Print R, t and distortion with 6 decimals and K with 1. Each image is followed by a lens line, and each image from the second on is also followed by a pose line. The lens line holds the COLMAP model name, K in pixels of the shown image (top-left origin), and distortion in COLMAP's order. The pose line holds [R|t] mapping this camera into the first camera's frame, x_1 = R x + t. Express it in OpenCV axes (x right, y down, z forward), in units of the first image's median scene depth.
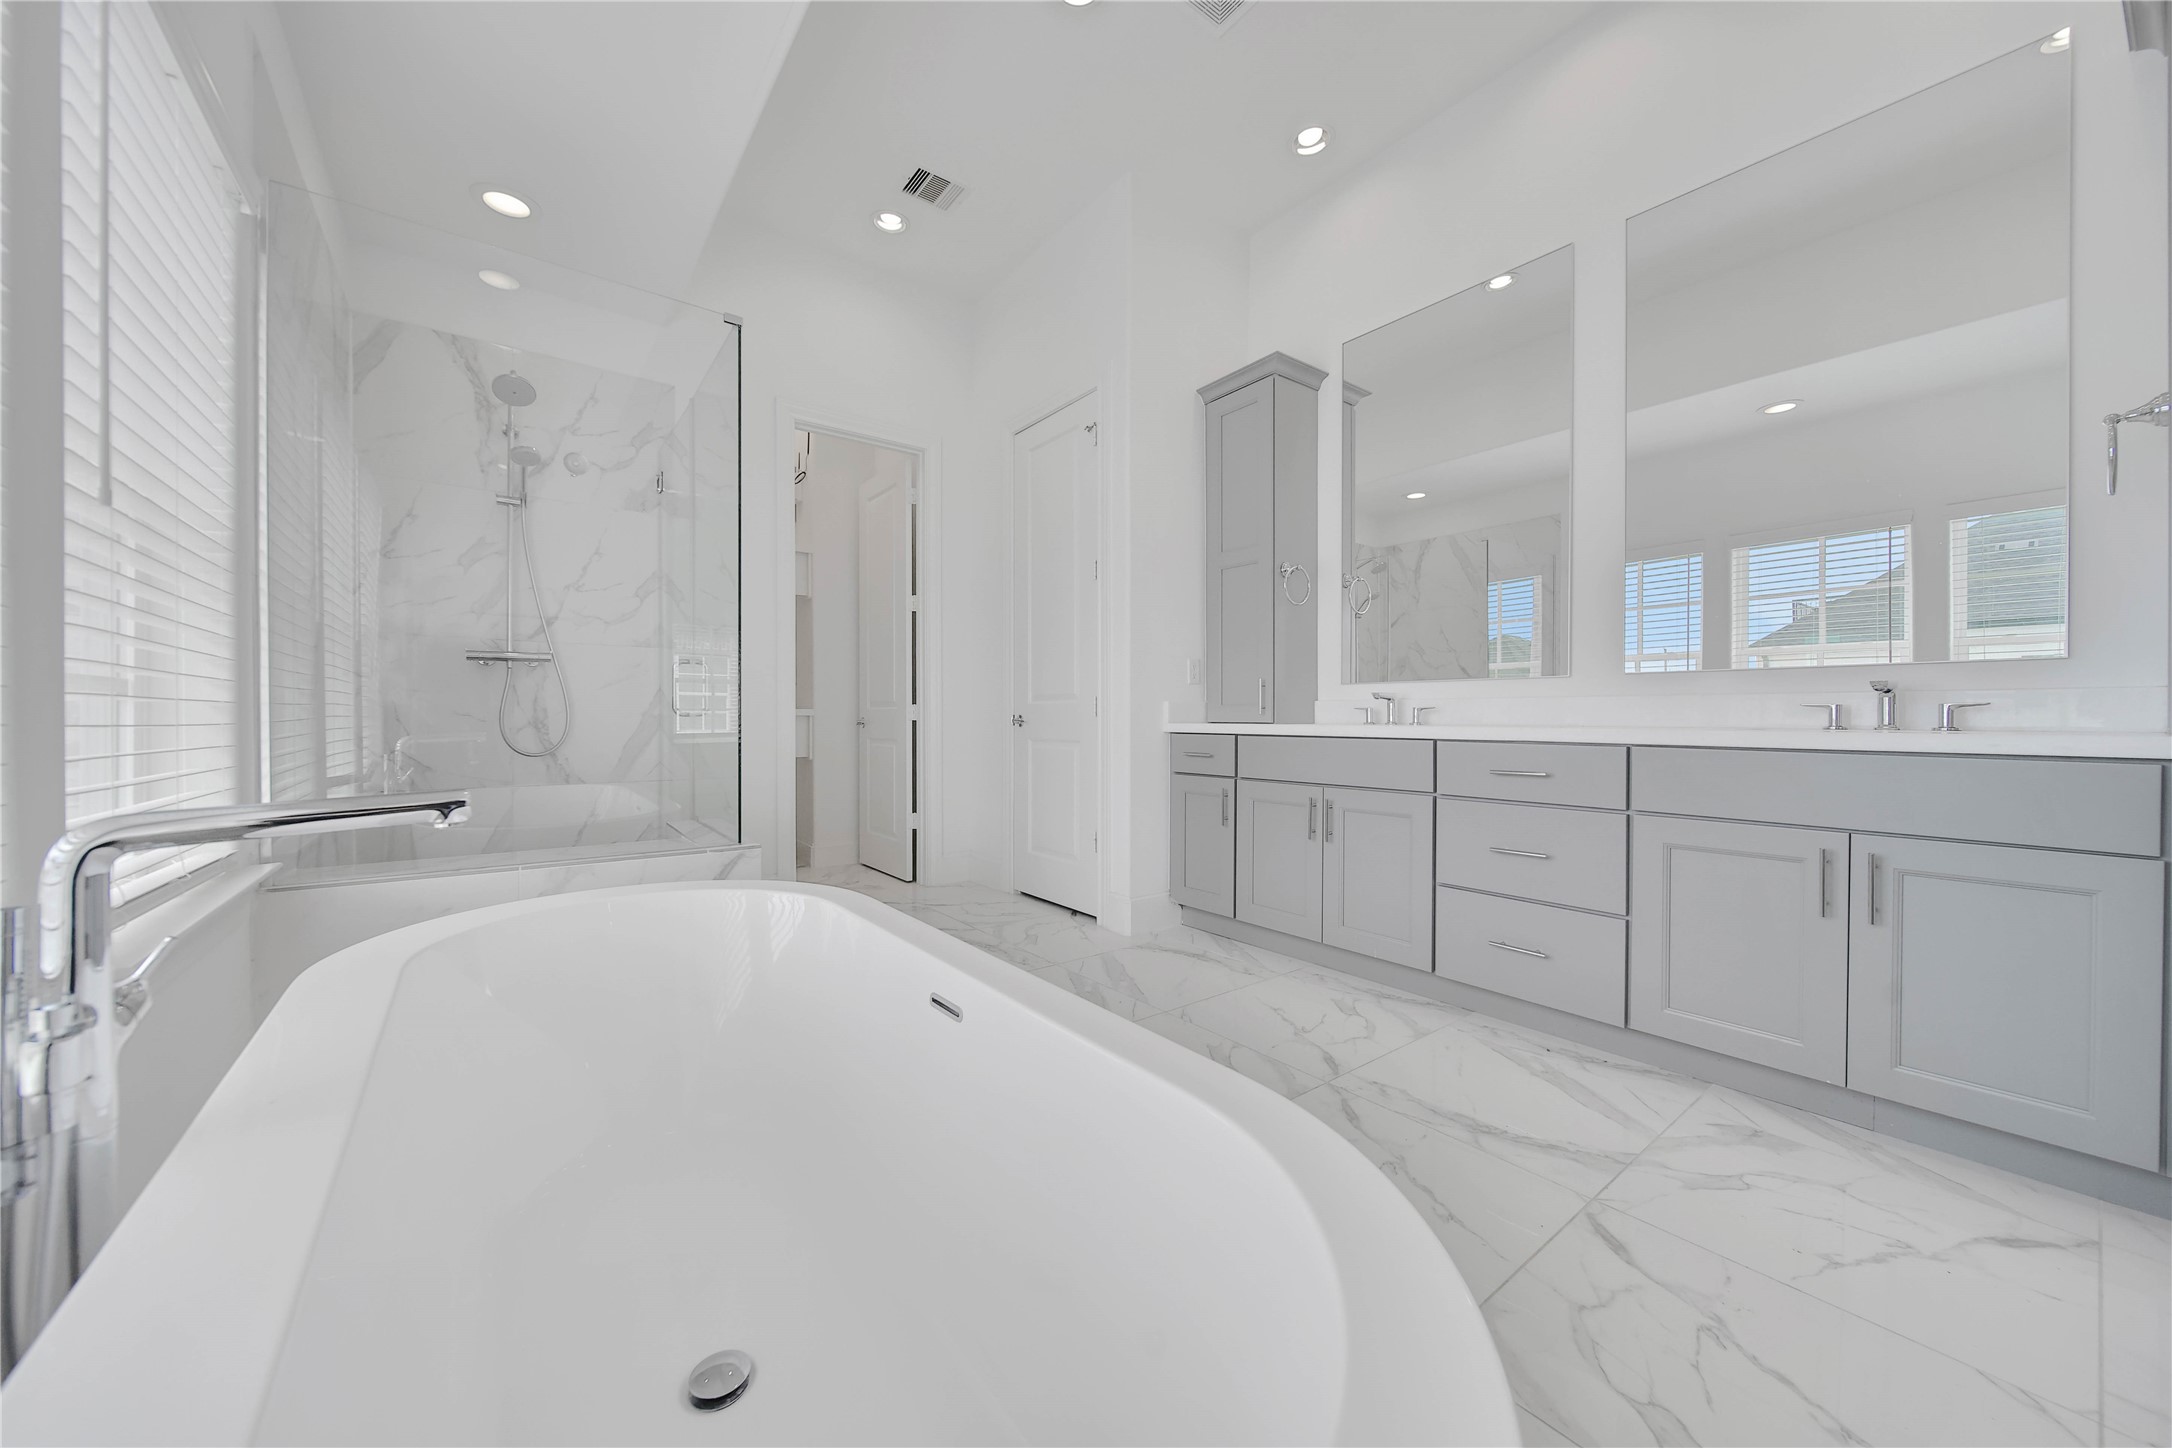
lens RADIAL K [[773.5, 0, 1075.6], [0, 773.5, 725.5], [0, 0, 1]] dist [-0.001214, -0.000152]
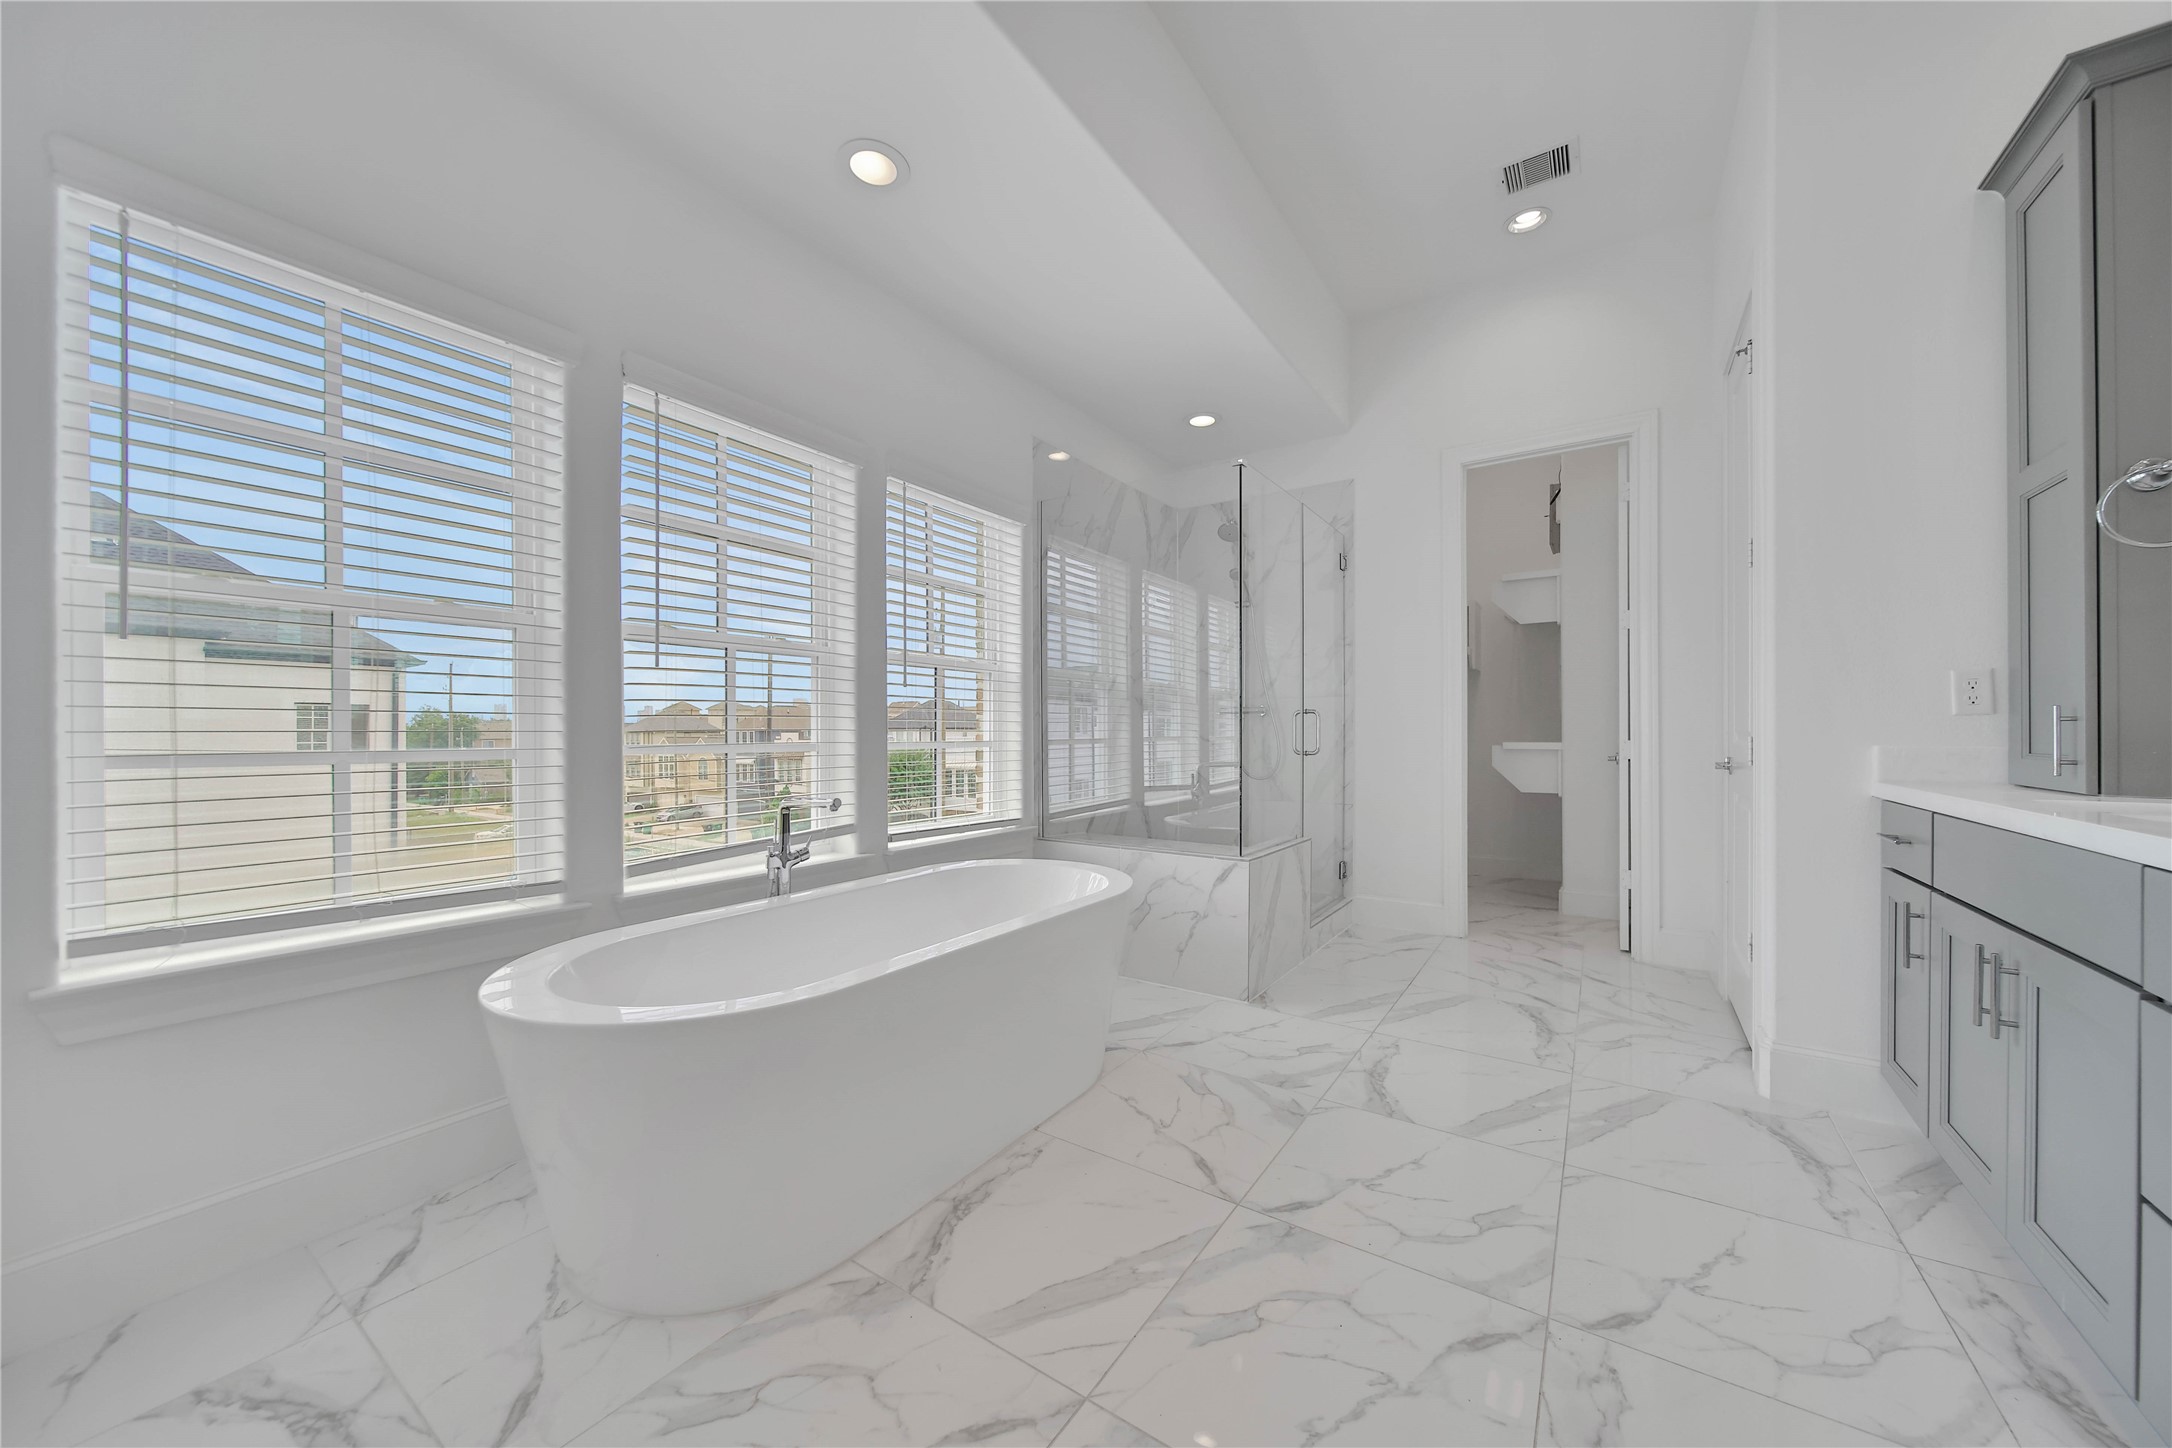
lens RADIAL K [[773.5, 0, 1075.6], [0, 773.5, 725.5], [0, 0, 1]] dist [-0.001214, -0.000152]
pose [[0.324833, -0.008562, -0.945733, 0.554199], [-0.006621, 0.999914, -0.011326, -0.040681], [0.945748, 0.009940, 0.324748, 0.237765]]
